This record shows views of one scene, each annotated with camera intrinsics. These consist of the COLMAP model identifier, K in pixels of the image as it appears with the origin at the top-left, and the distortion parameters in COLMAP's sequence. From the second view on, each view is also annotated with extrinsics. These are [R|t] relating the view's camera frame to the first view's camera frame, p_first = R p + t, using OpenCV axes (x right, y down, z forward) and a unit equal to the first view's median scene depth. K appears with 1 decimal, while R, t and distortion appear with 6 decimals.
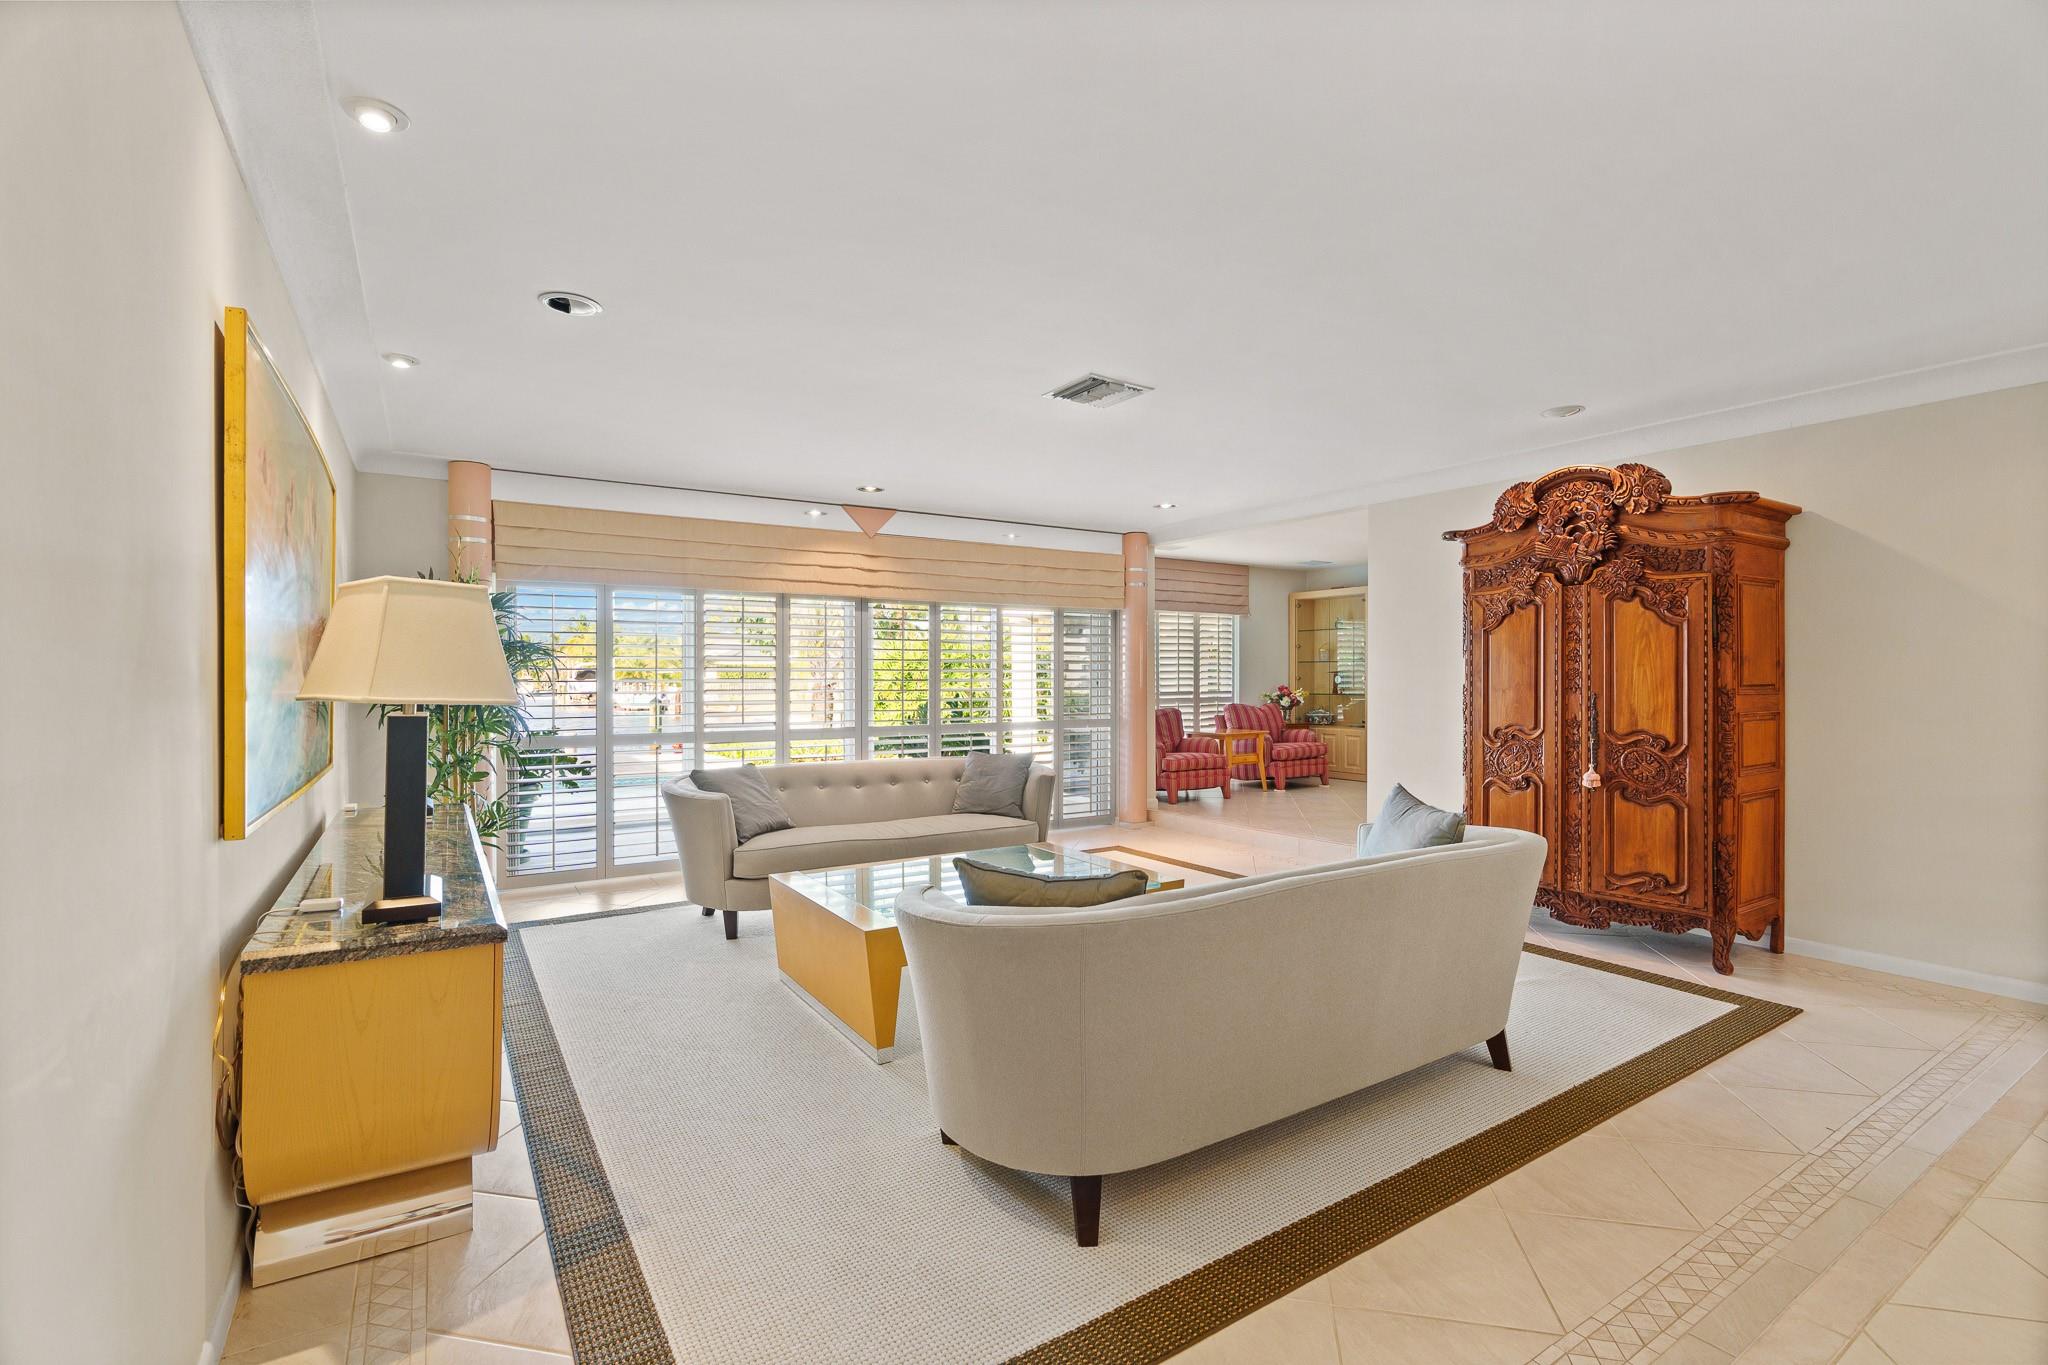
lens RADIAL K [[923.1, 0, 1031.1], [0, 923.1, 685.6], [0, 0, 1]] dist [-0.005757, 0.001525]
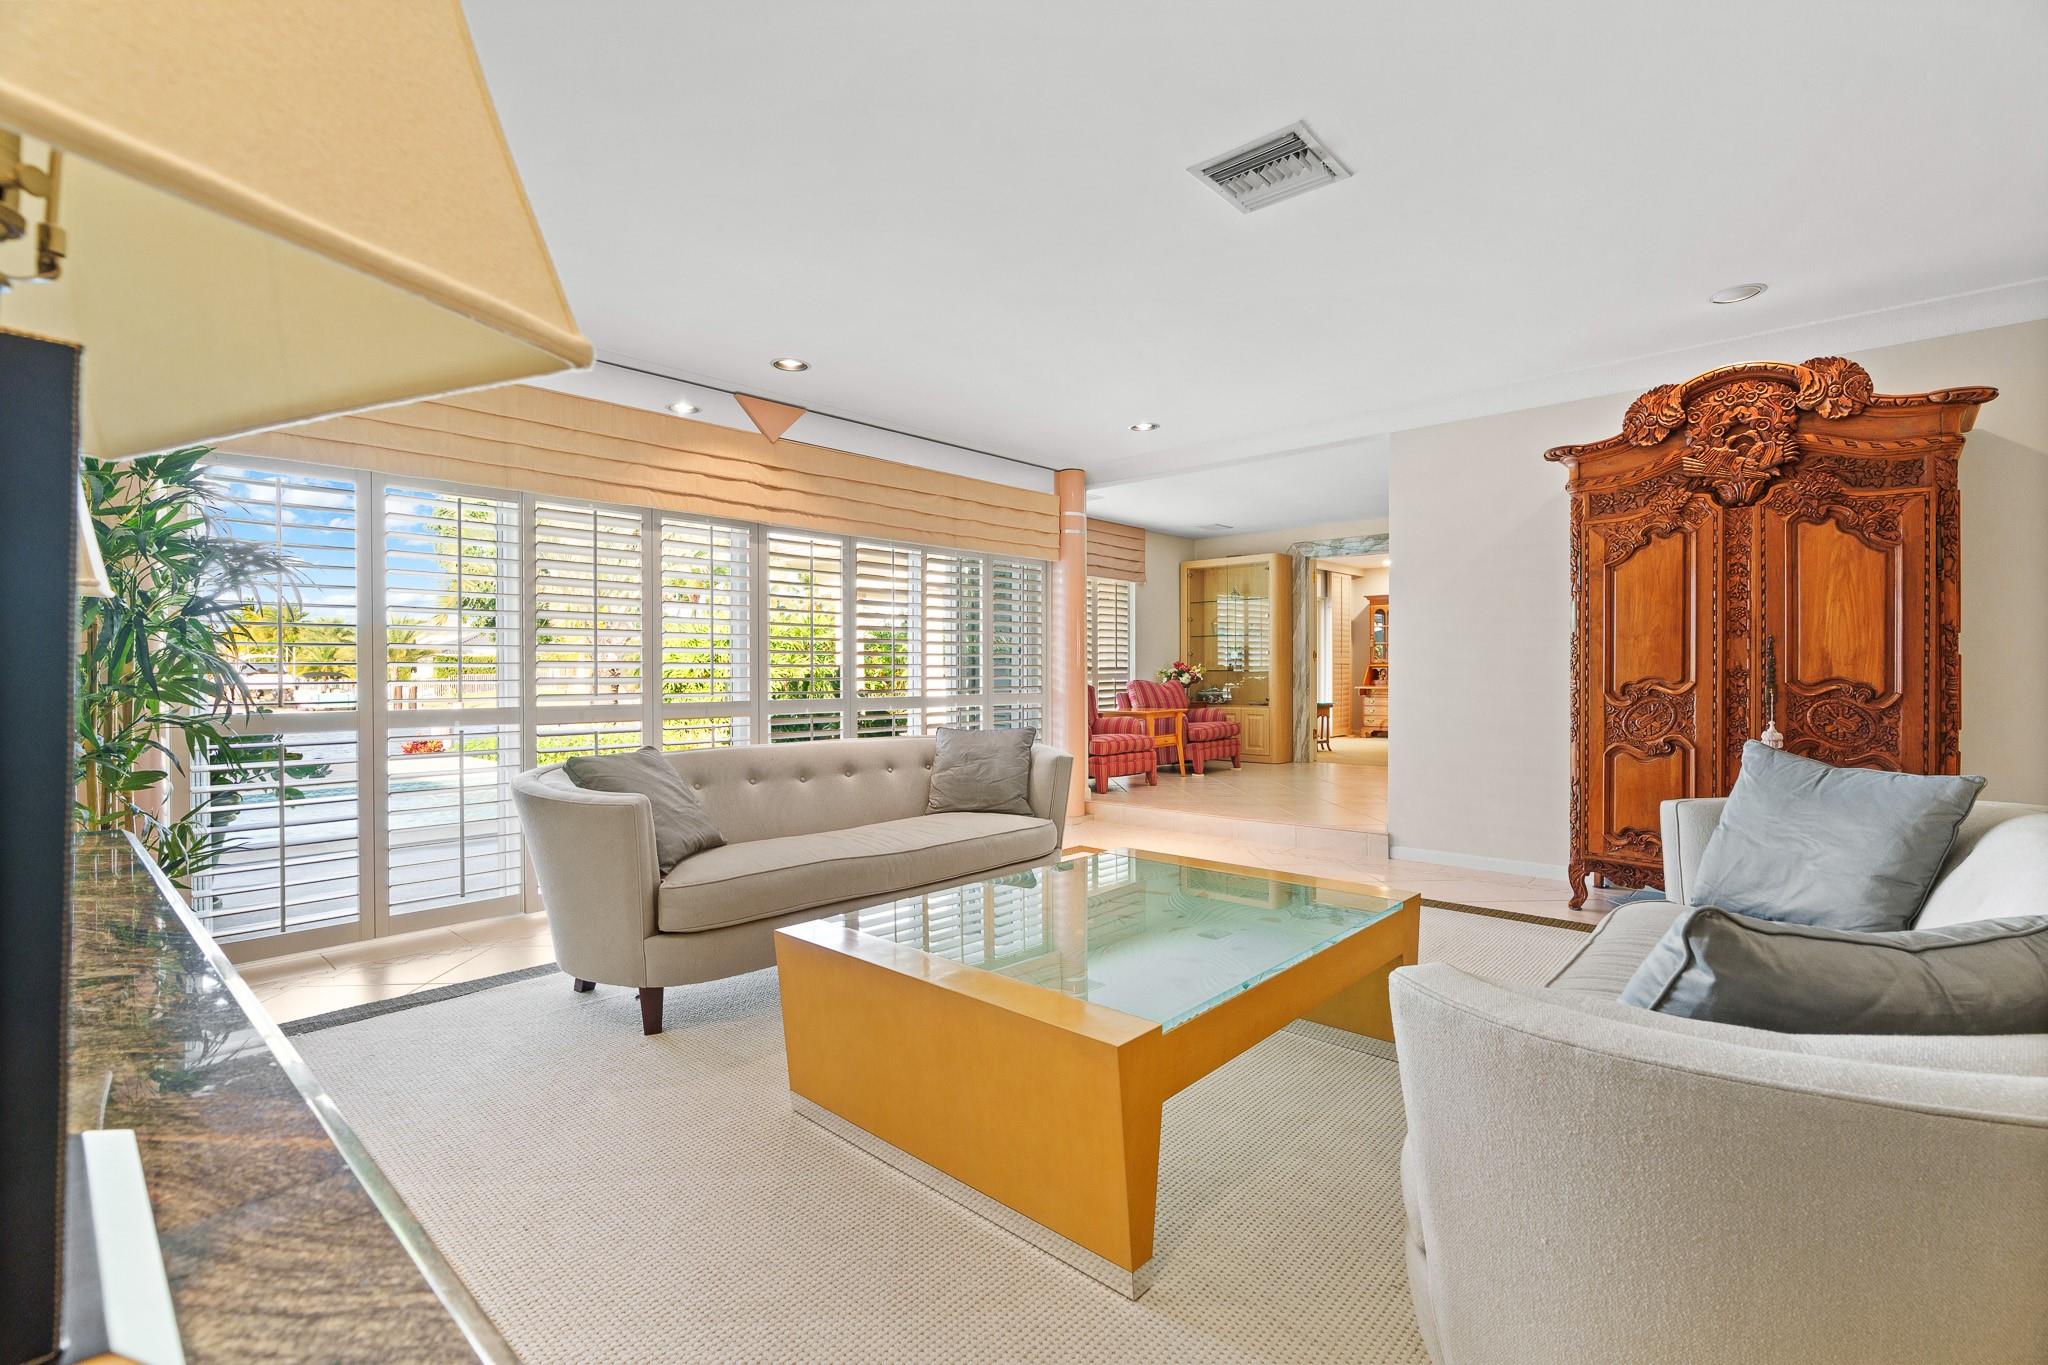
lens RADIAL K [[923.1, 0, 1028.6], [0, 923.1, 680.5], [0, 0, 1]] dist [-0.005757, 0.001525]
pose [[0.967718, -0.003909, 0.252004, -0.219718], [0.004256, 0.999991, -0.000833, 0.041333], [-0.251999, 0.001879, 0.967726, 0.325748]]
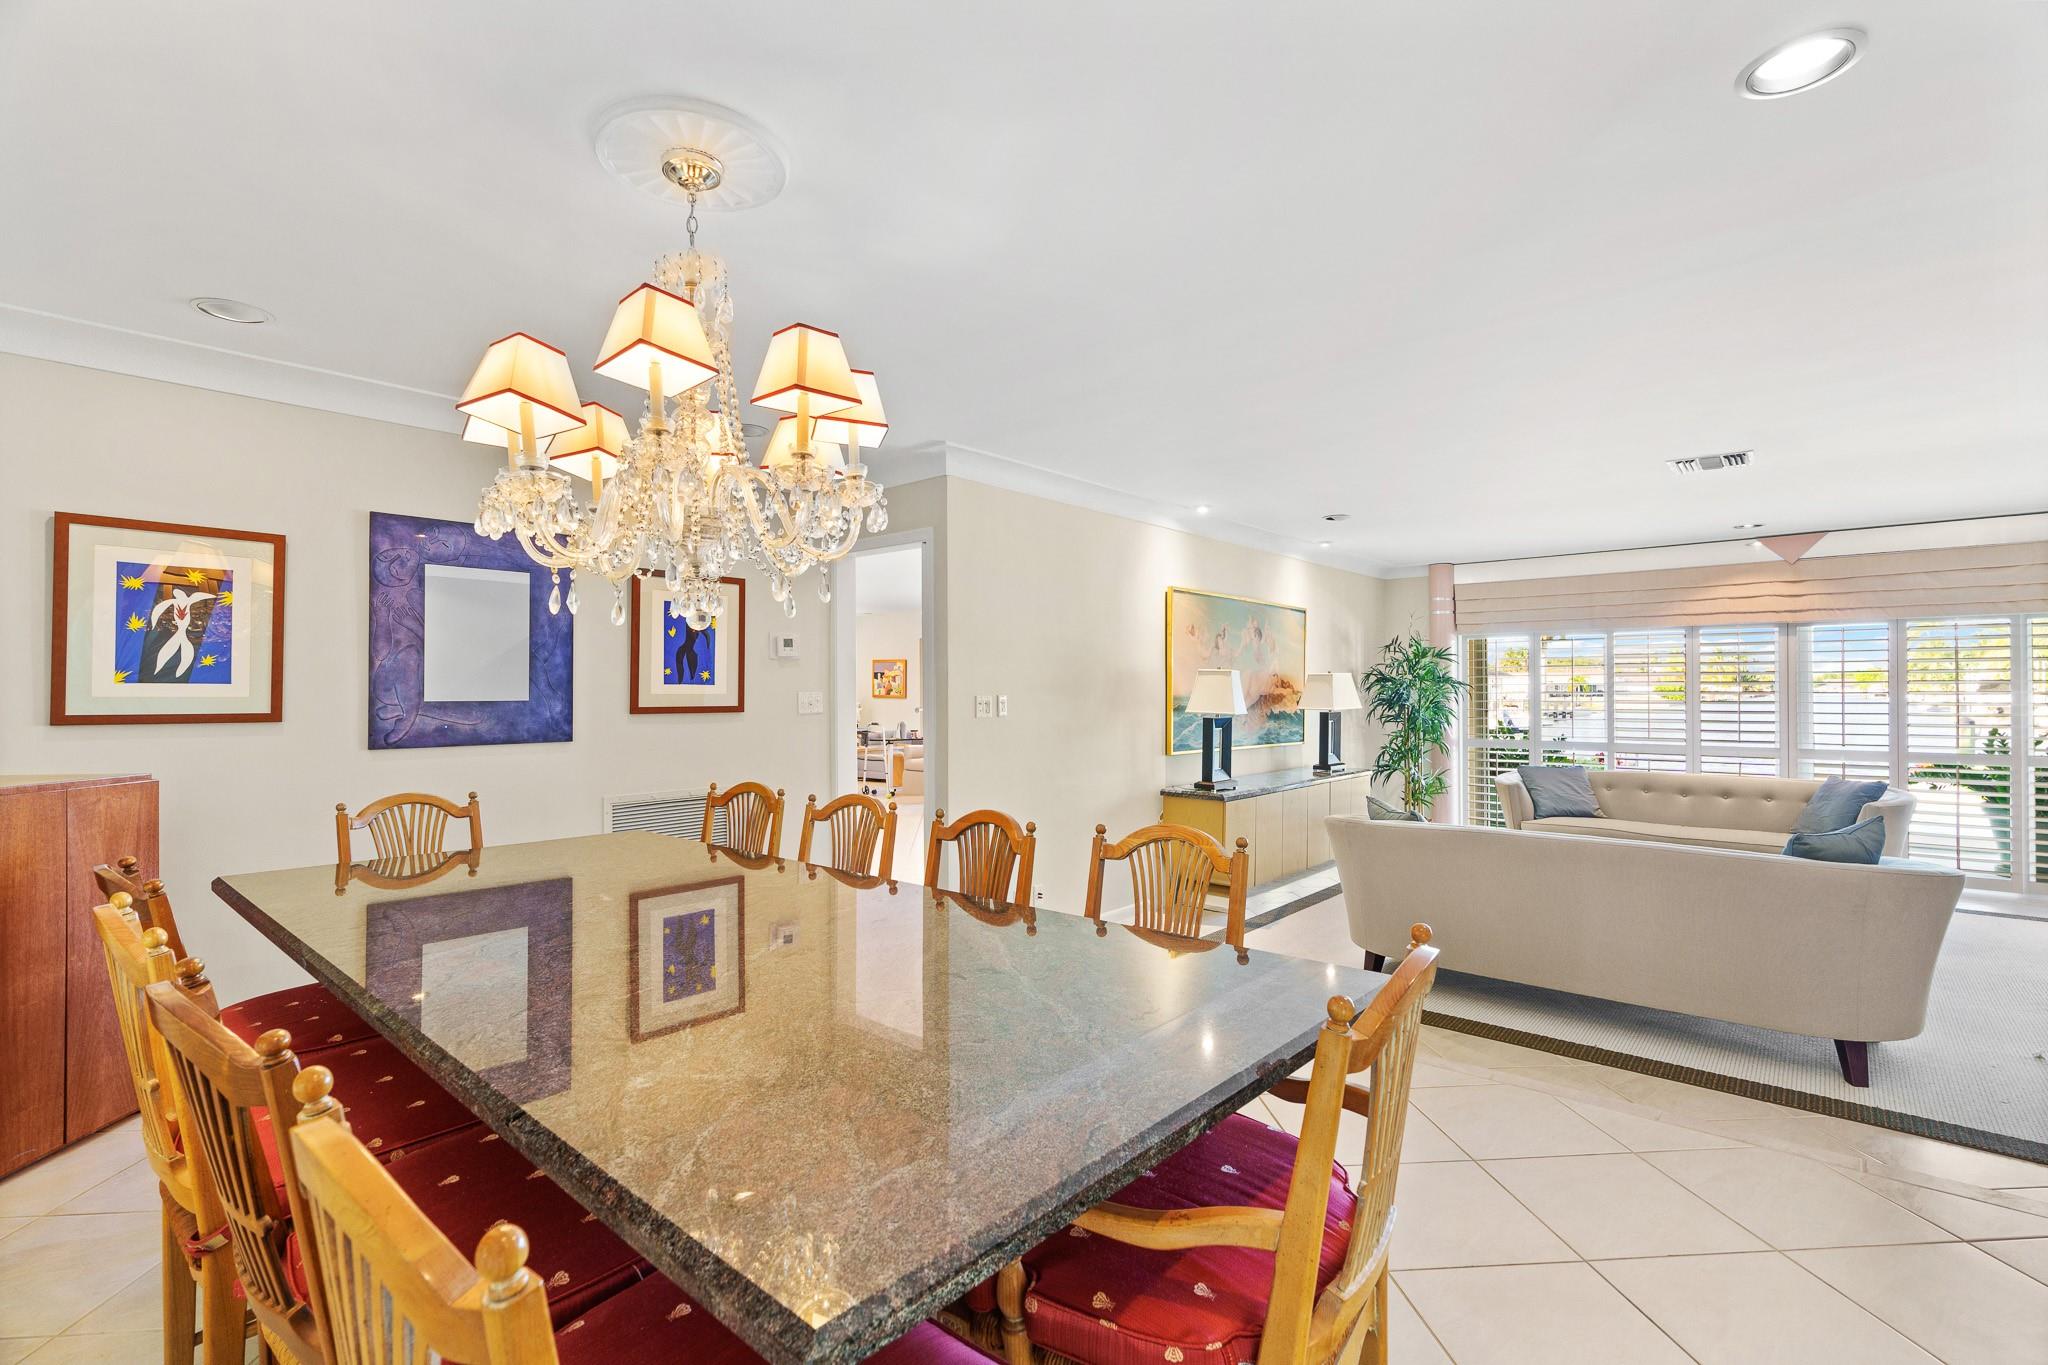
lens RADIAL K [[923.1, 0, 1021.2], [0, 923.1, 687.8], [0, 0, 1]] dist [-0.005757, 0.001525]
pose [[0.262721, -0.002553, -0.964869, 0.793592], [-0.006884, 0.999966, -0.004520, -0.016789], [0.964847, 0.007830, 0.262694, -0.125091]]
